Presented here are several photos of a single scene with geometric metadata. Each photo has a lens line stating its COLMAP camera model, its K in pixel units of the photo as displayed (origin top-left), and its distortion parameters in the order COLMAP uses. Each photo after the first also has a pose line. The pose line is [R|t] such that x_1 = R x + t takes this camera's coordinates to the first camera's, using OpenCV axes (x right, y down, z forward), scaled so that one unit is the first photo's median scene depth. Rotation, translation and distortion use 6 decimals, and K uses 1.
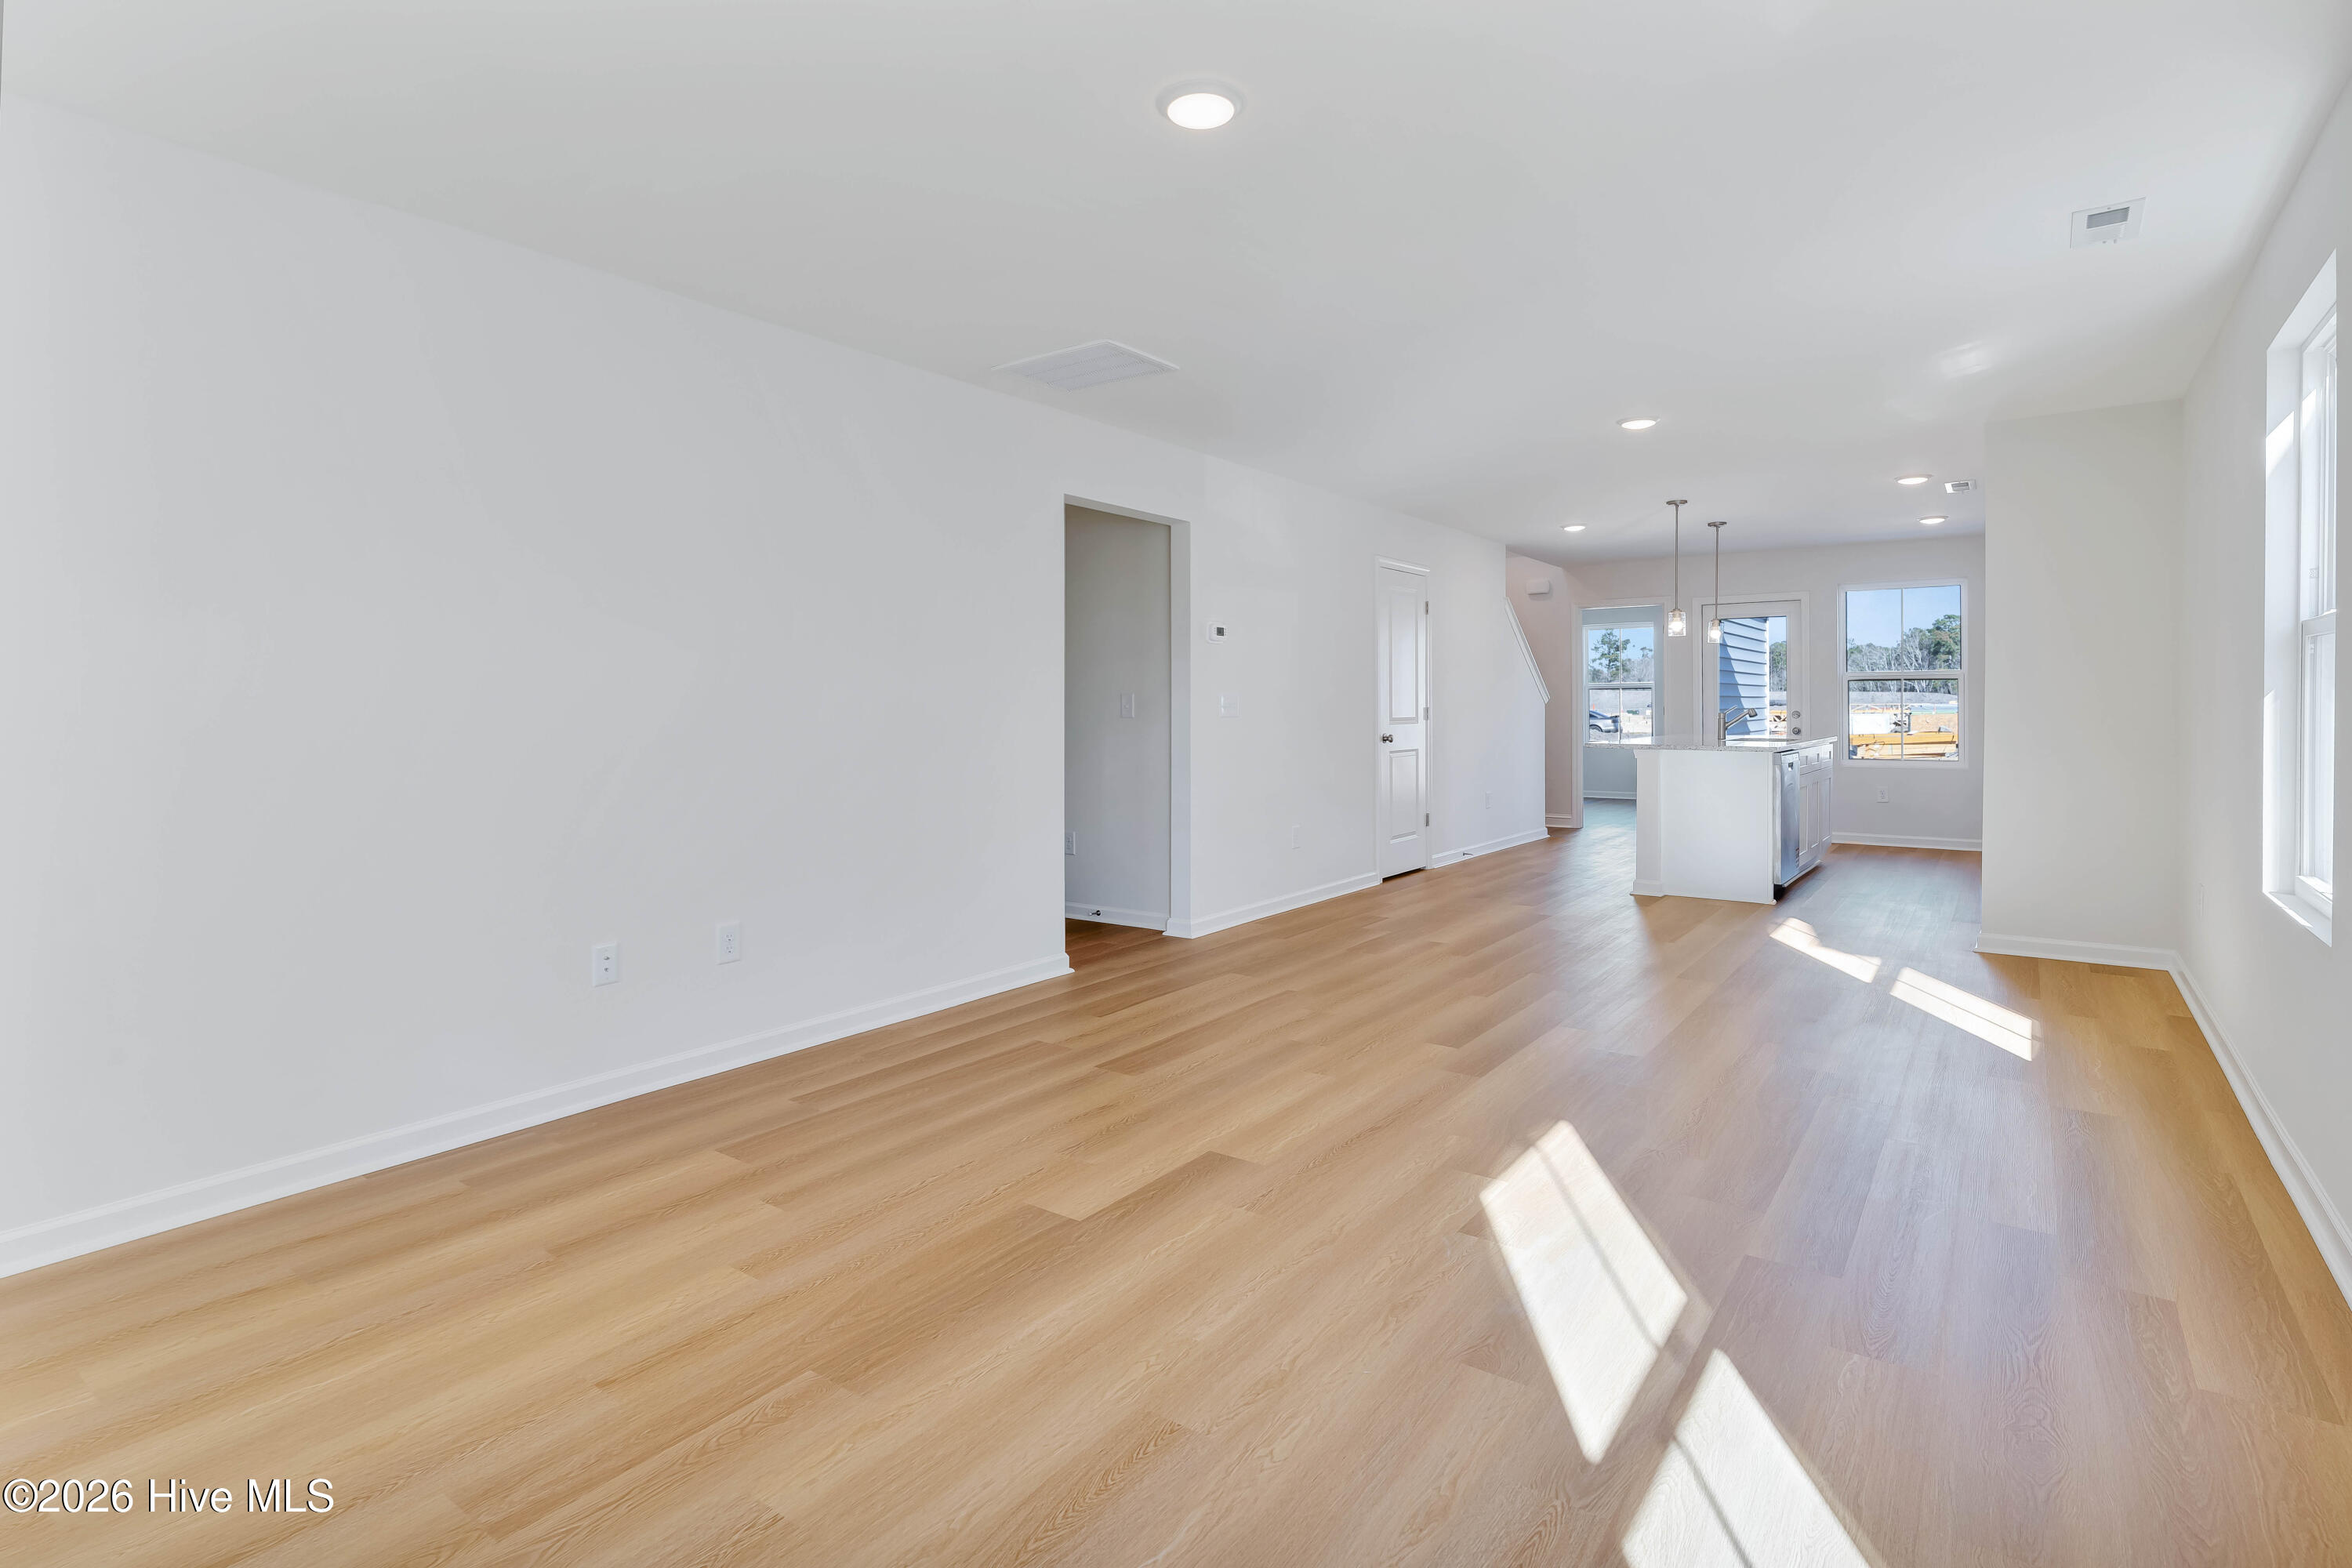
lens RADIAL K [[1154.1, 0, 1209.6], [0, 1154.1, 709.1], [0, 0, 1]] dist [0.003353, 0.002641]
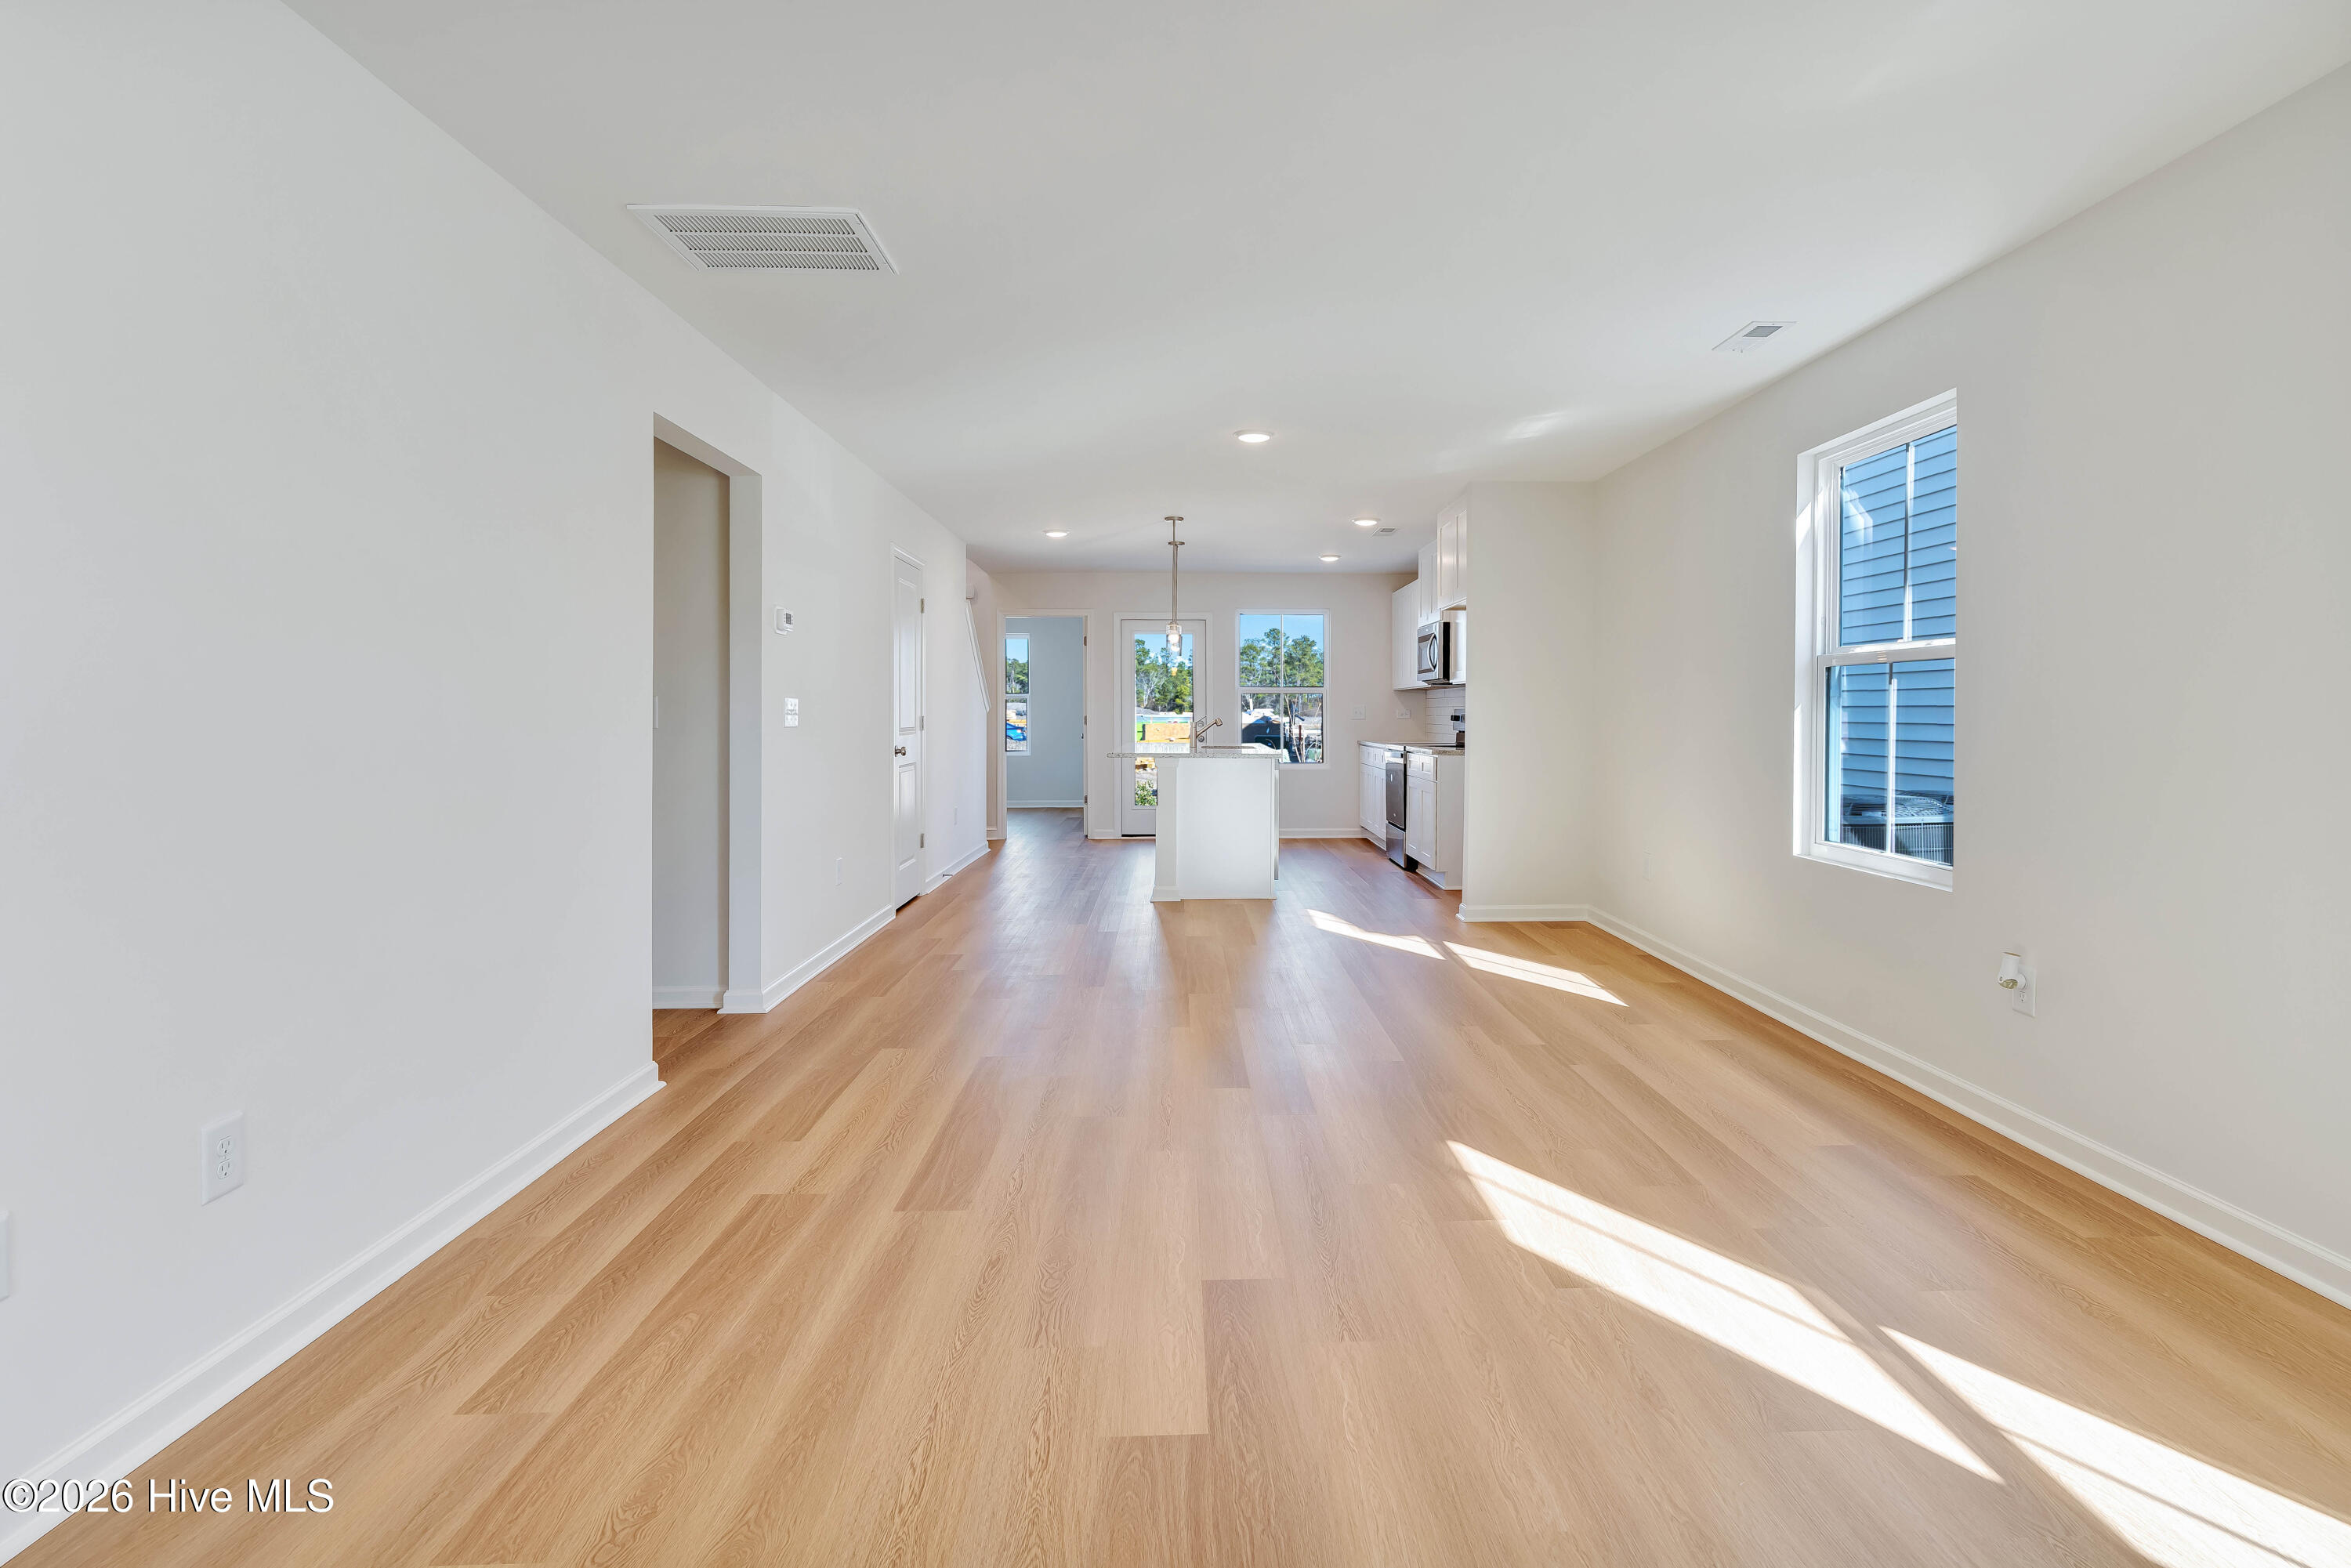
lens RADIAL K [[1153.6, 0, 1235.3], [0, 1153.6, 719.7], [0, 0, 1]] dist [0.003353, 0.002641]
pose [[0.785684, 0.003376, 0.618619, -0.313994], [-0.003924, 0.999992, -0.000473, 0.001965], [-0.618616, -0.002056, 0.785691, 0.249557]]
